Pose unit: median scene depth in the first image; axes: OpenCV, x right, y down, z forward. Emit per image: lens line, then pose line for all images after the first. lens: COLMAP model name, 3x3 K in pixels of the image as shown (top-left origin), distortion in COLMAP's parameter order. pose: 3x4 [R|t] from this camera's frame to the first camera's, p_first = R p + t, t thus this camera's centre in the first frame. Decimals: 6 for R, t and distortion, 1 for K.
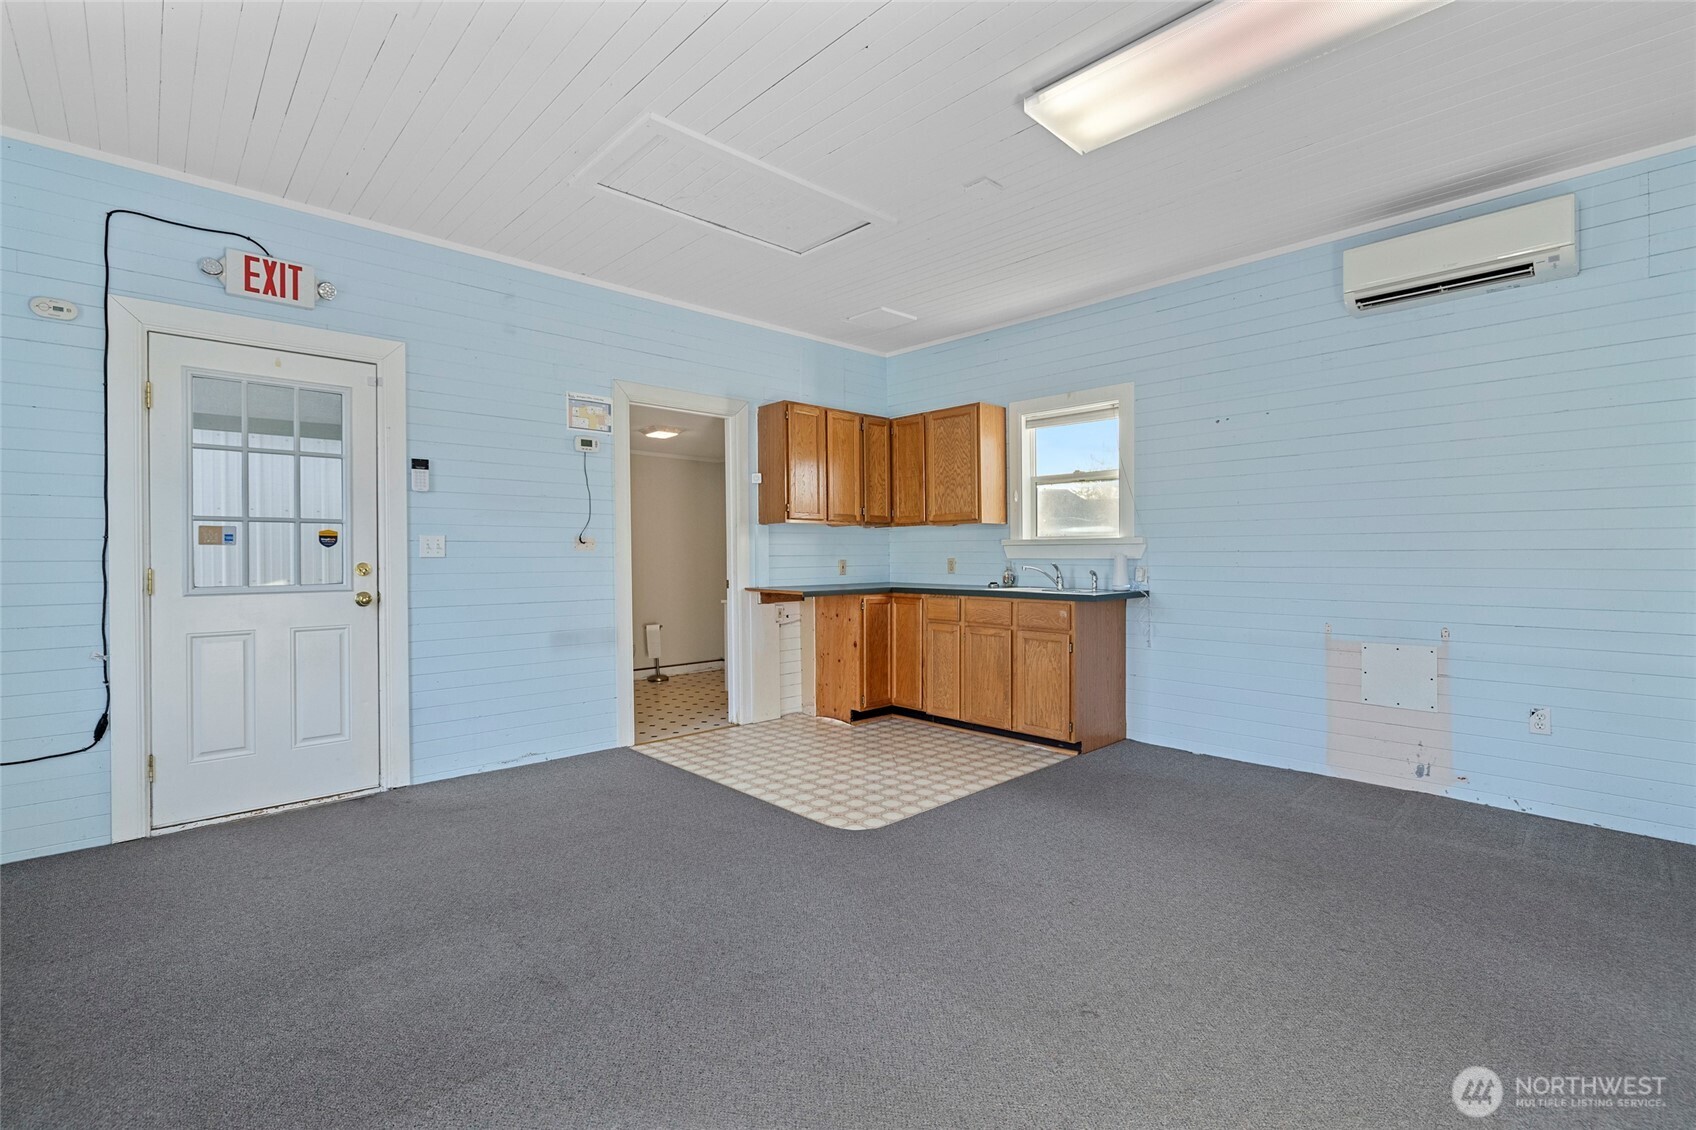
lens RADIAL K [[760.5, 0, 847.8], [0, 760.5, 557.8], [0, 0, 1]] dist [0.000431, 0.000034]
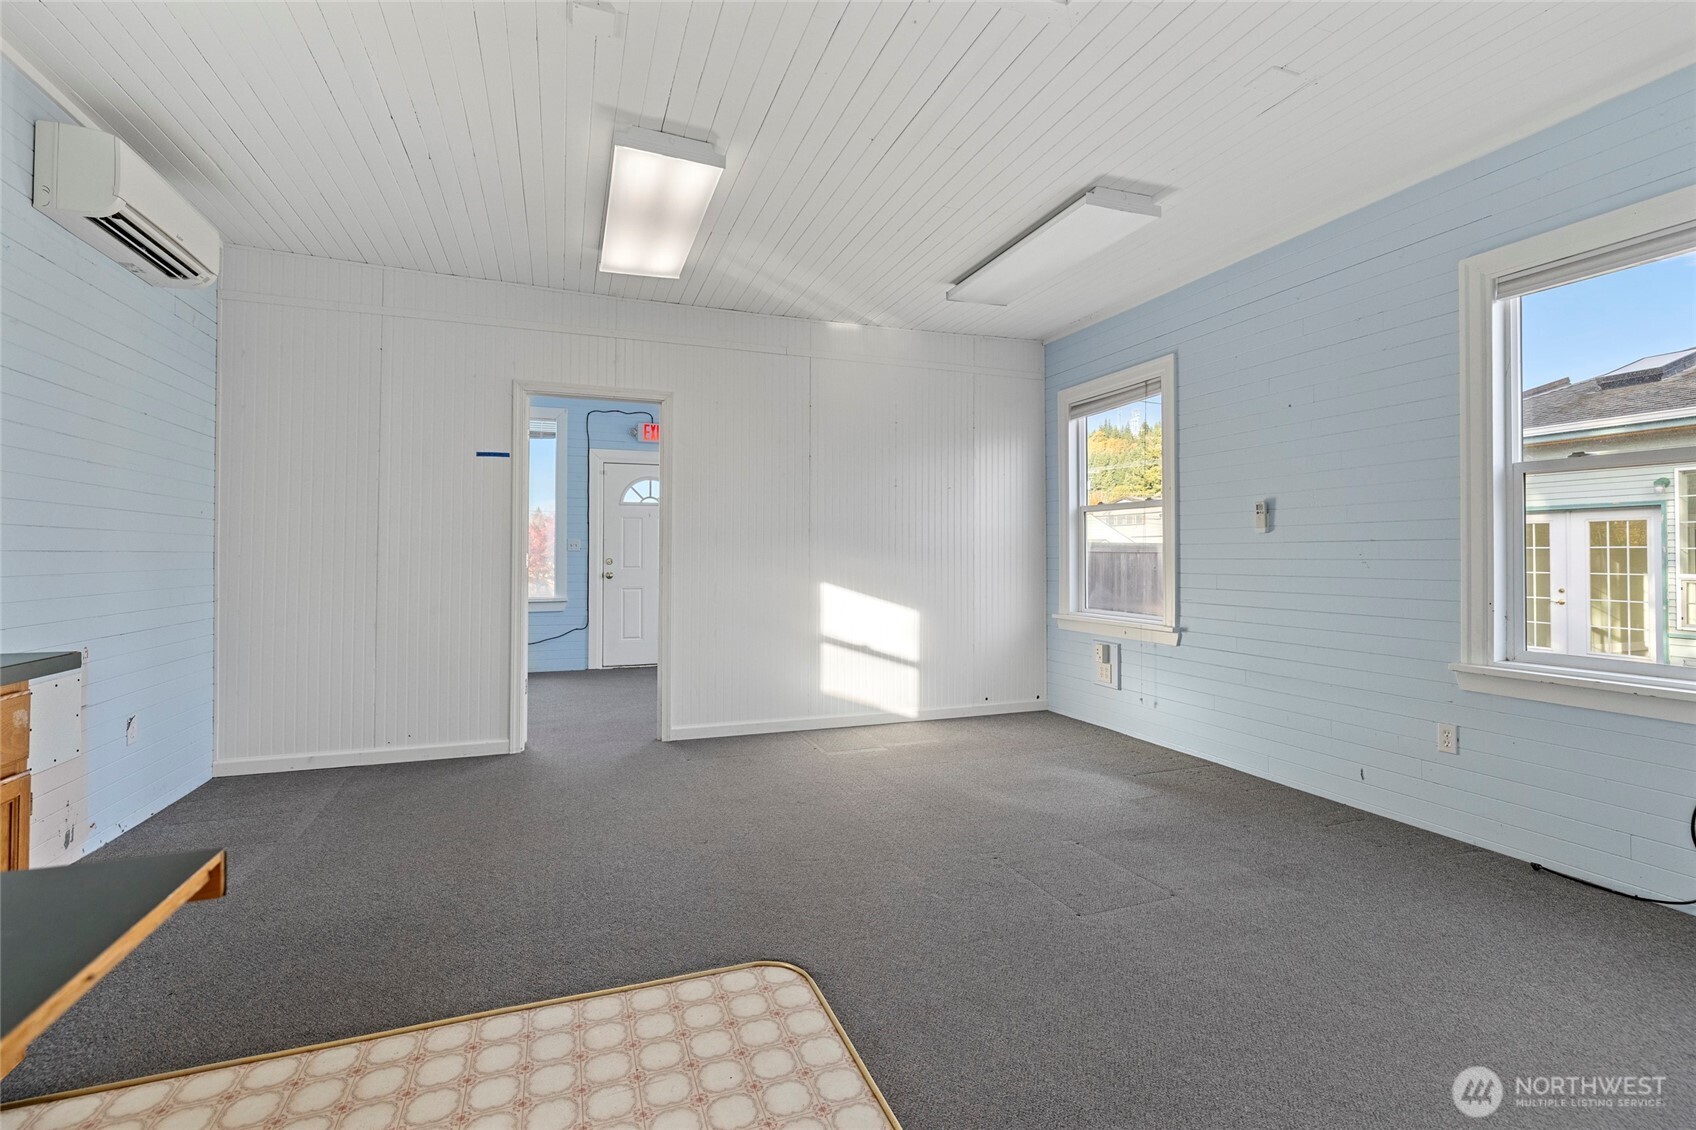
lens RADIAL K [[760.5, 0, 845.8], [0, 760.5, 555.6], [0, 0, 1]] dist [0.000431, 0.000034]
pose [[-0.923765, 0.005613, 0.382918, -0.273254], [0.005353, 0.999984, -0.001744, -0.000521], [-0.382922, 0.000439, -0.923781, 1.468510]]
